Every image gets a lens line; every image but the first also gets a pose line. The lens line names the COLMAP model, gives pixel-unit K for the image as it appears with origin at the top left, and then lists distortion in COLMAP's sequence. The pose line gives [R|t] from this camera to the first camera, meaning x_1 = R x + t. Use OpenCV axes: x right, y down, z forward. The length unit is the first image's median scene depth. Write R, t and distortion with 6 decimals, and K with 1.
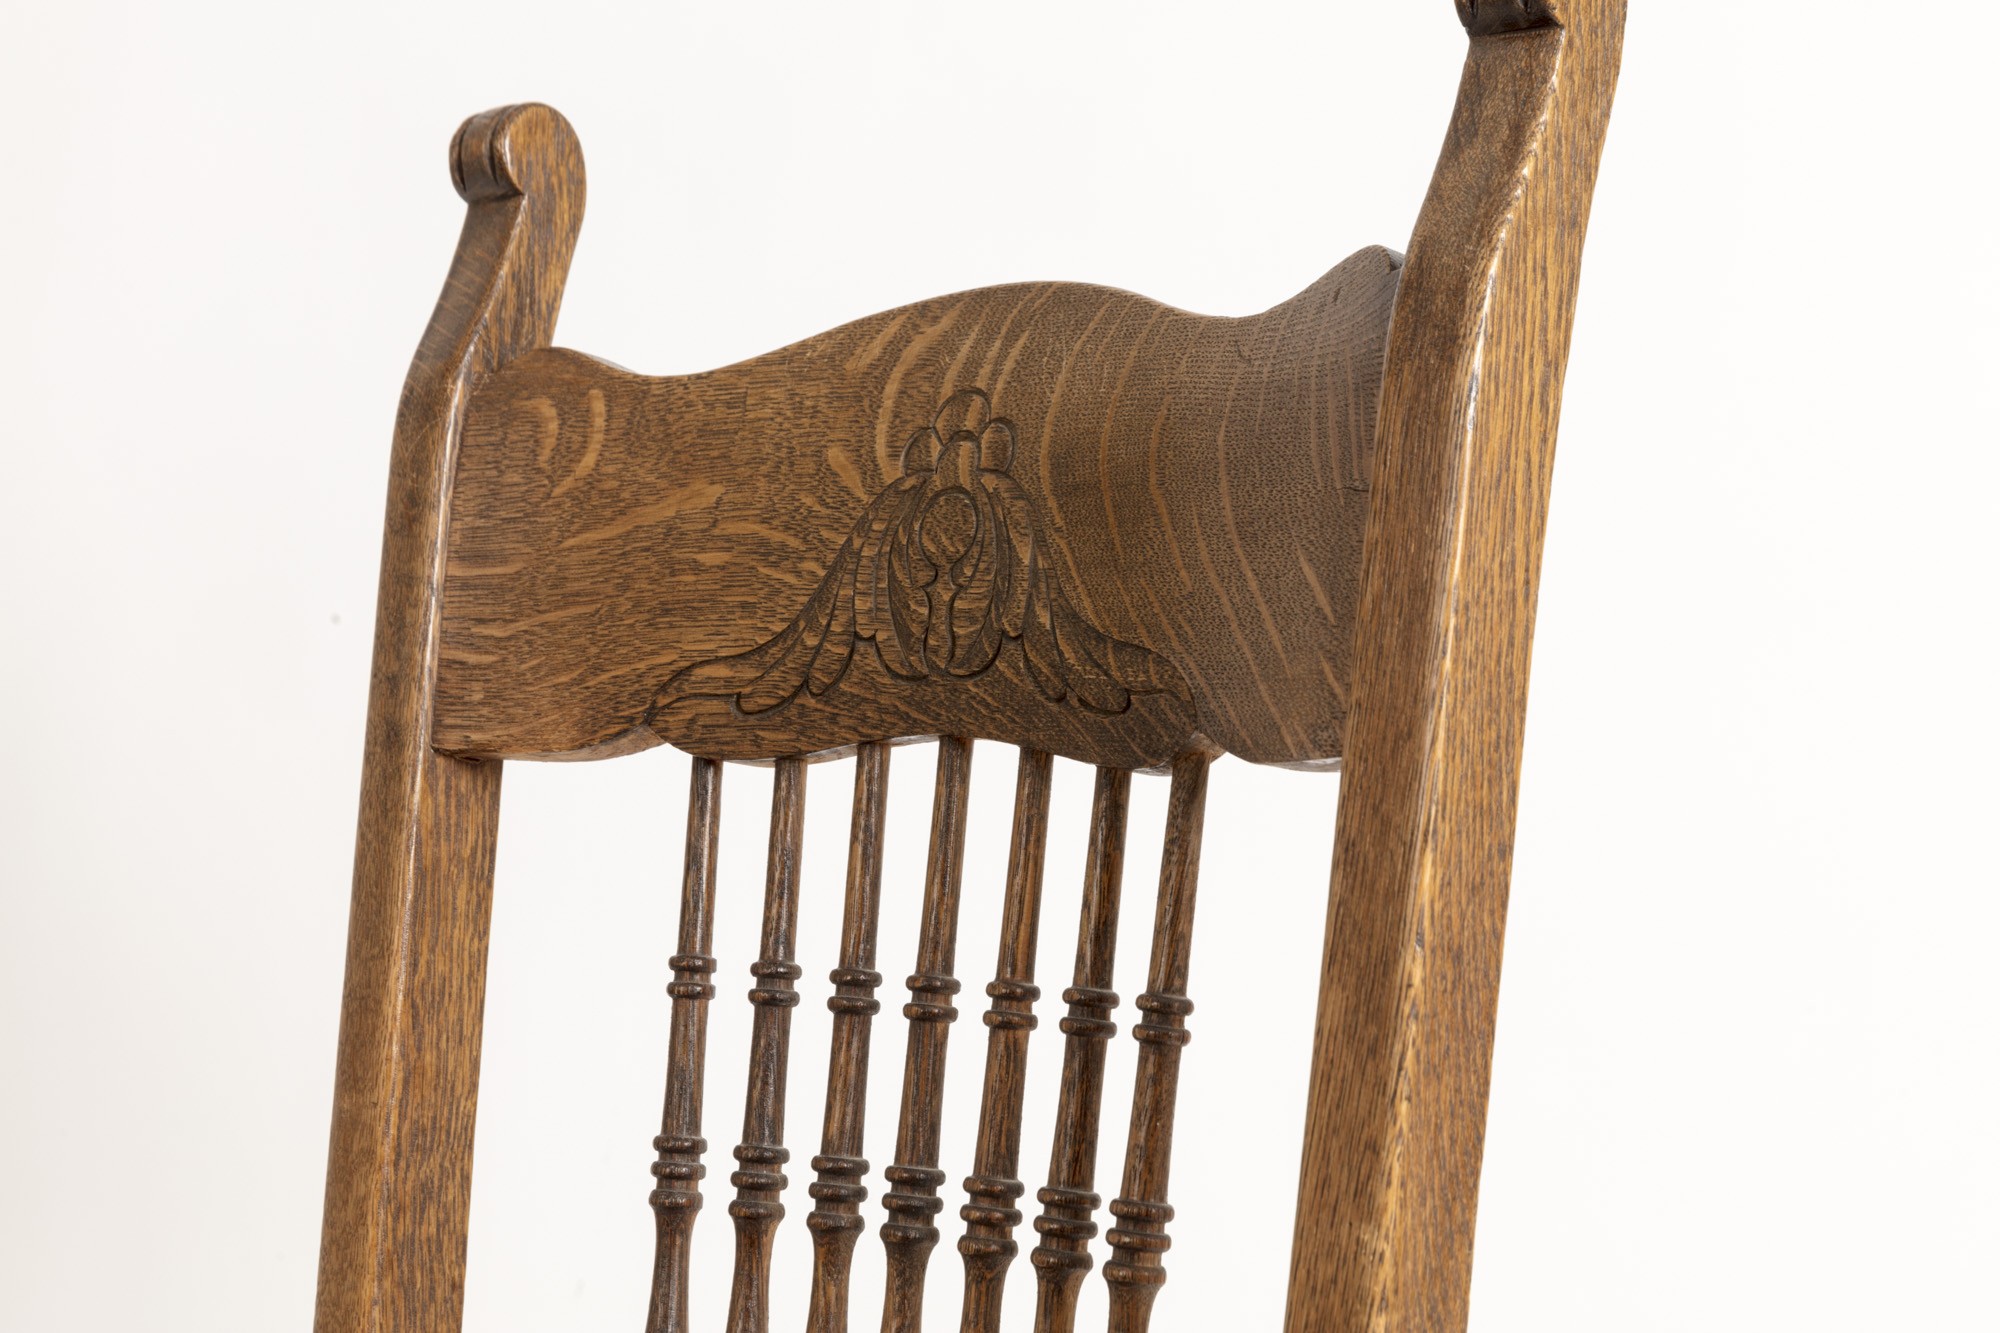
lens RADIAL K [[3350.5, 0, 1005.2], [0, 3350.5, 658.6], [0, 0, 1]] dist [-0.006088, 0.000000]
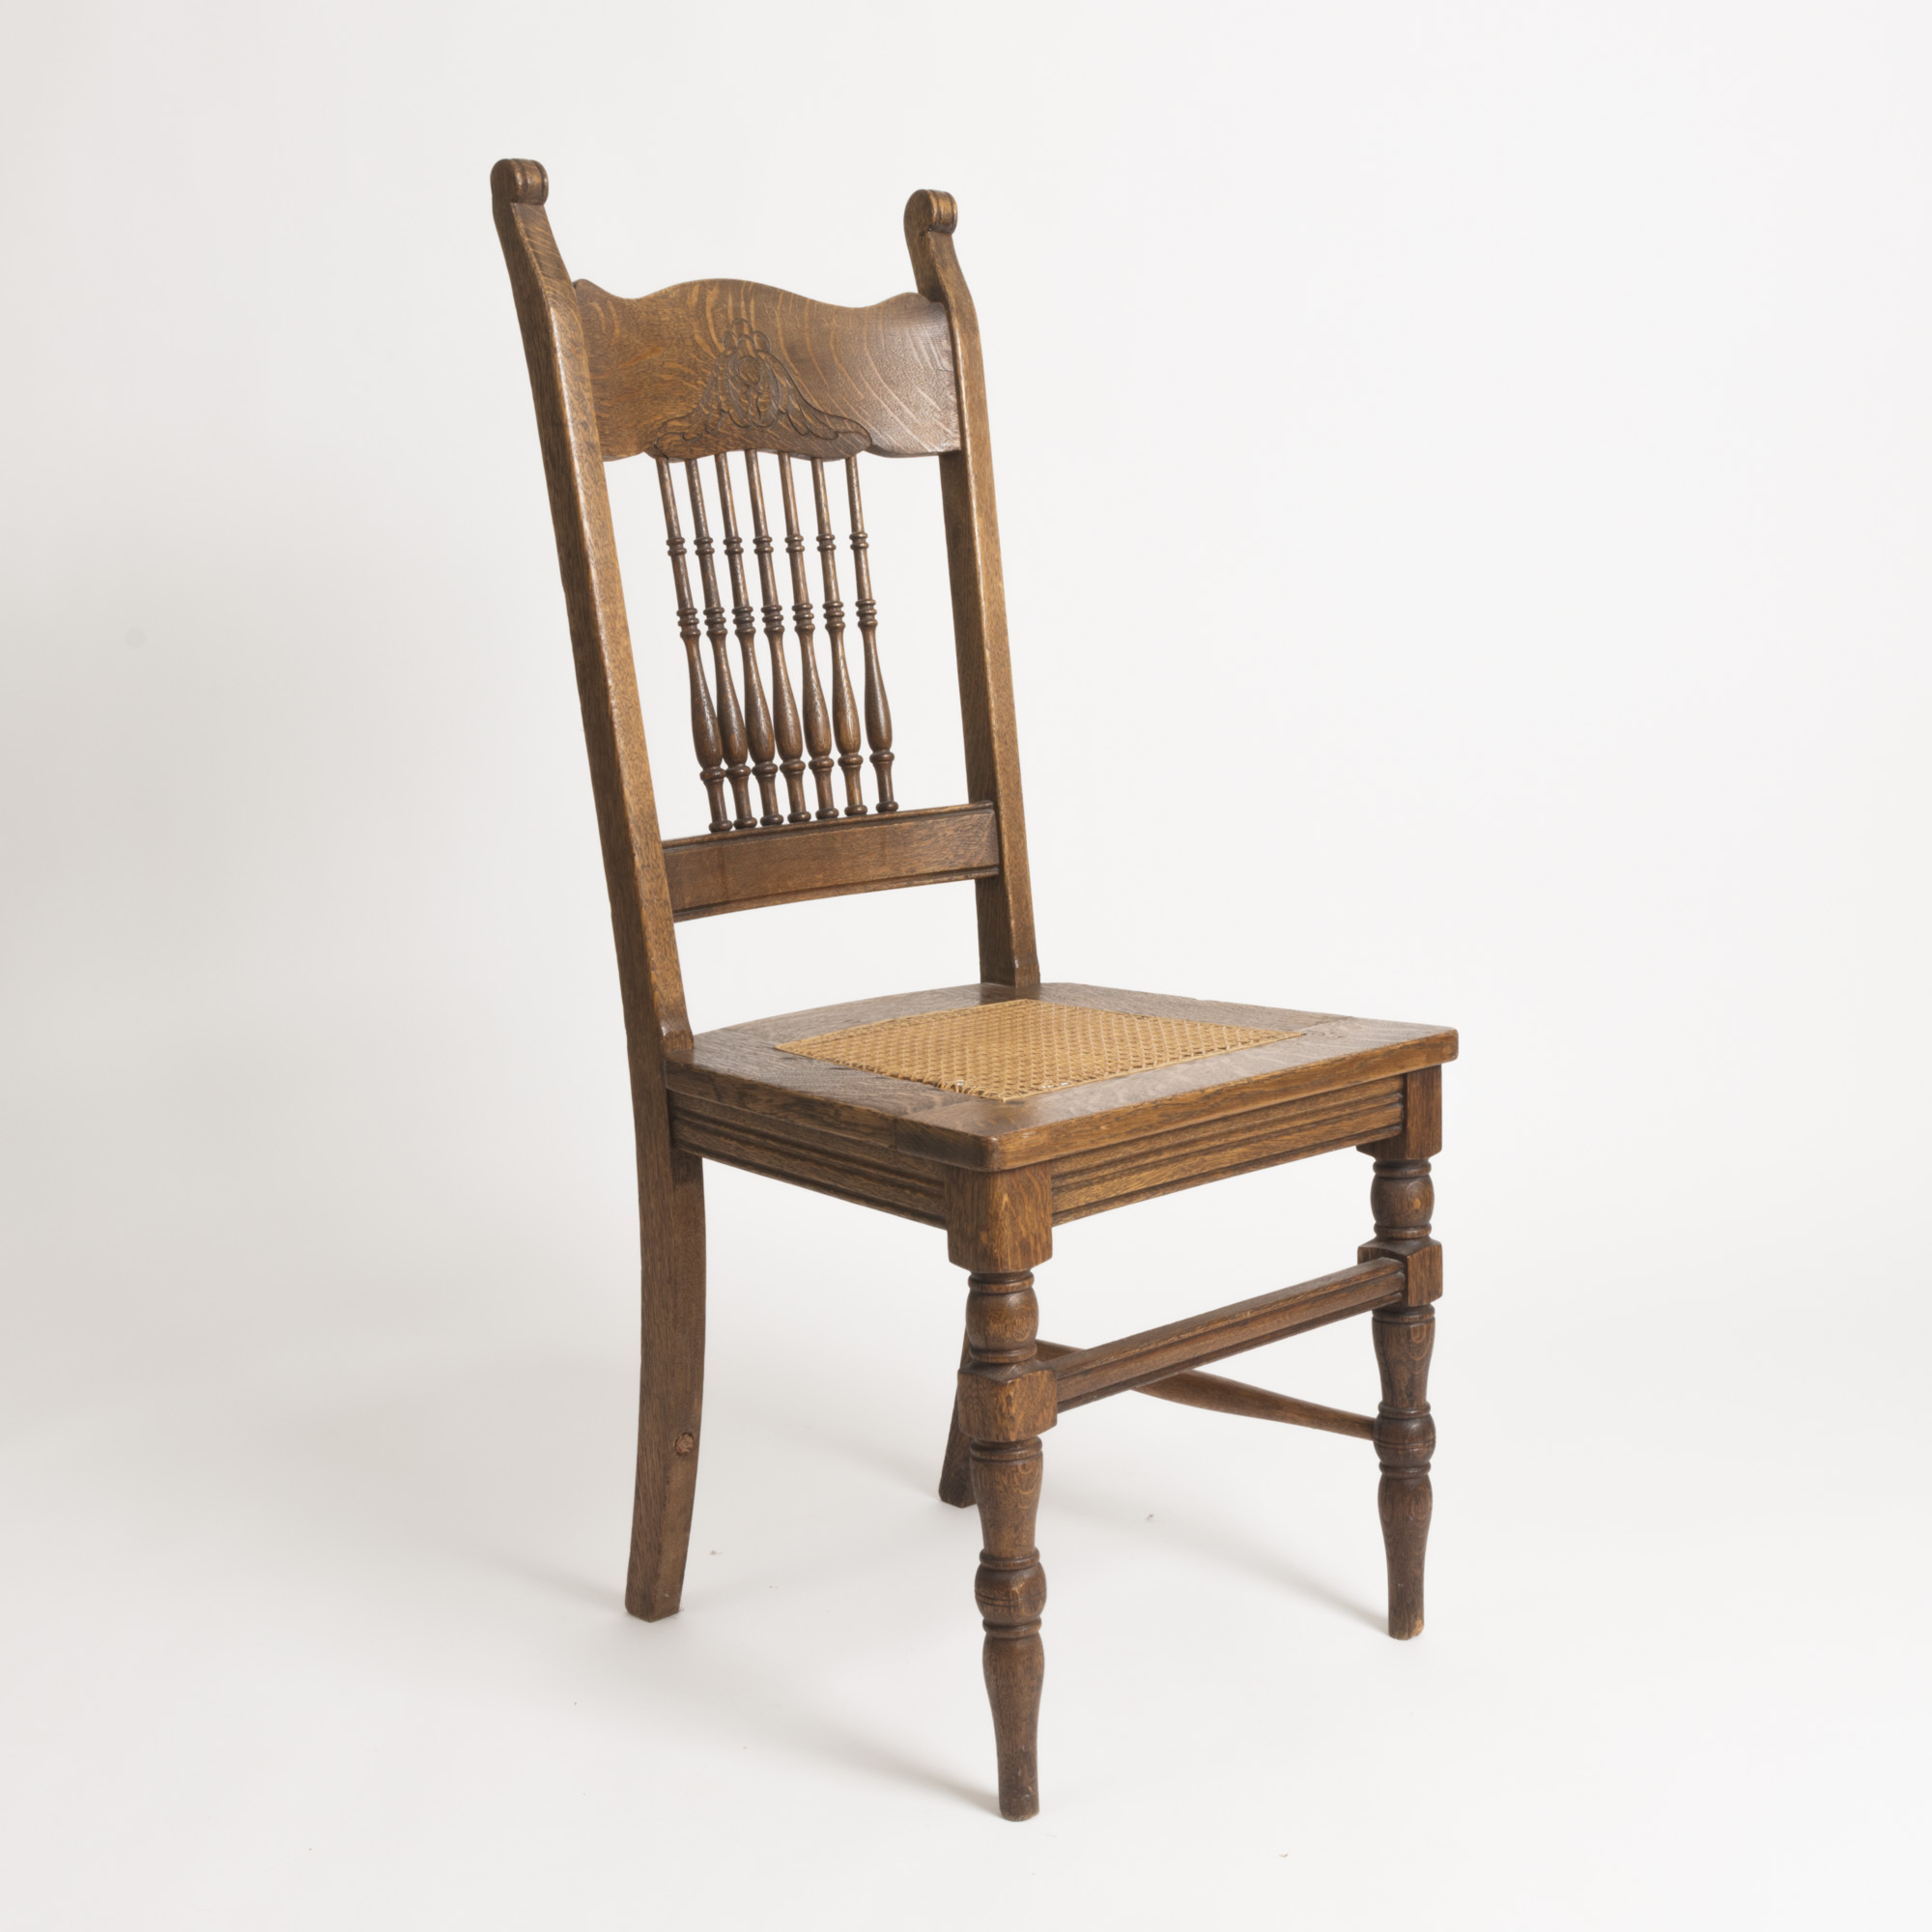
lens RADIAL K [[2755.7, 0, 967.9], [0, 2755.7, 980.5], [0, 0, 1]] dist [0.026700, 0.000000]
pose [[0.047820, -0.163917, 0.985314, -2.247828], [0.018542, 0.986419, 0.163201, 0.084845], [-0.998684, 0.010465, 0.050209, 0.698205]]
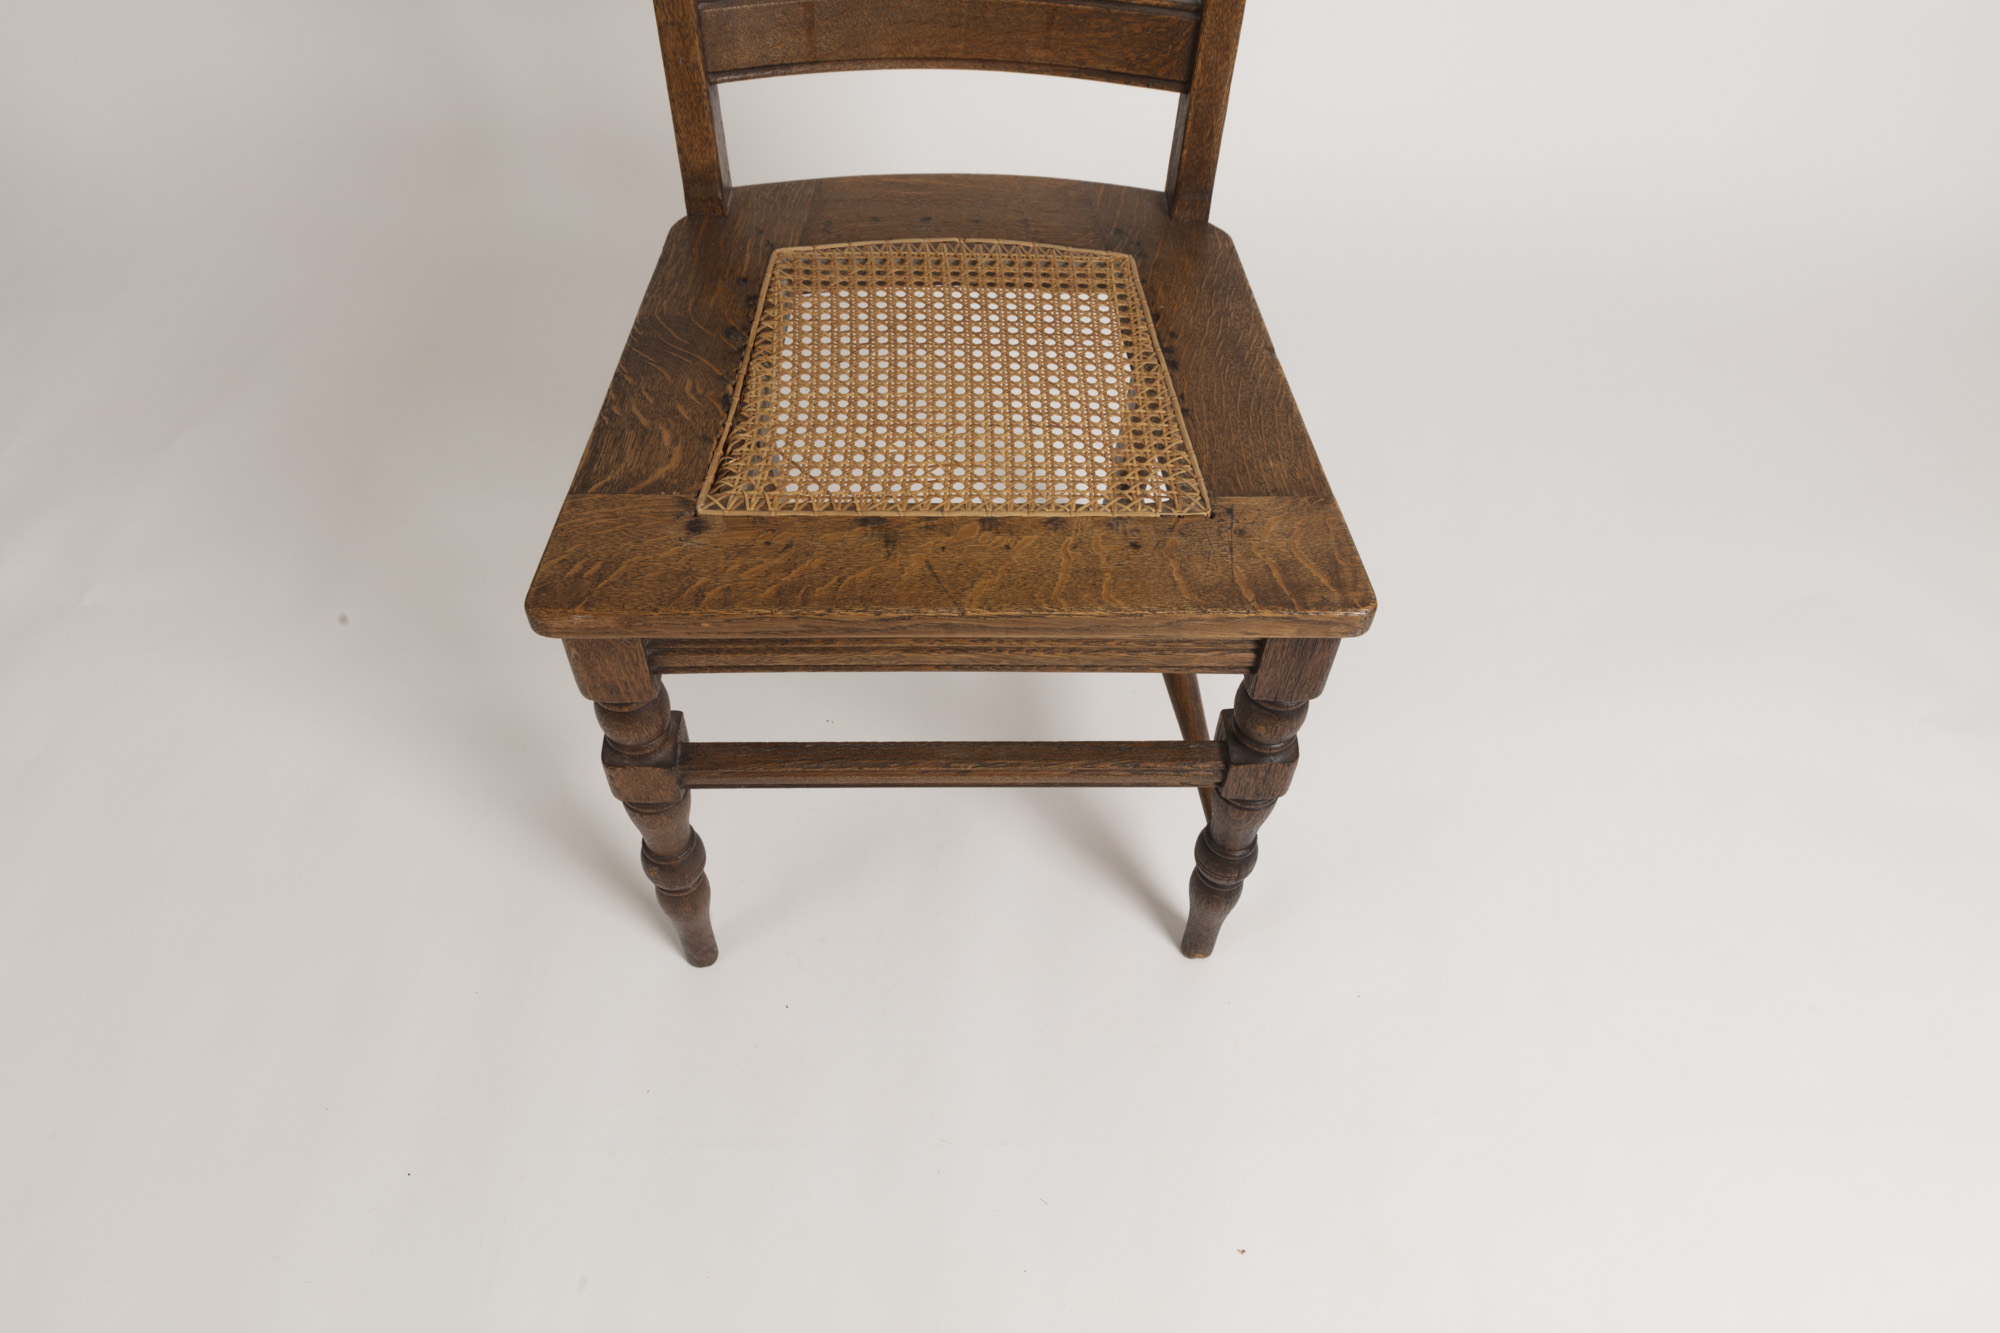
lens RADIAL K [[1359.0, 0, 999.9], [0, 1359.0, 670.5], [0, 0, 1]] dist [-0.025646, -0.005355]
pose [[0.700199, -0.542654, 0.463948, -0.739559], [-0.046302, 0.613952, 0.787984, -0.140939], [-0.712445, -0.573228, 0.404762, 0.240468]]
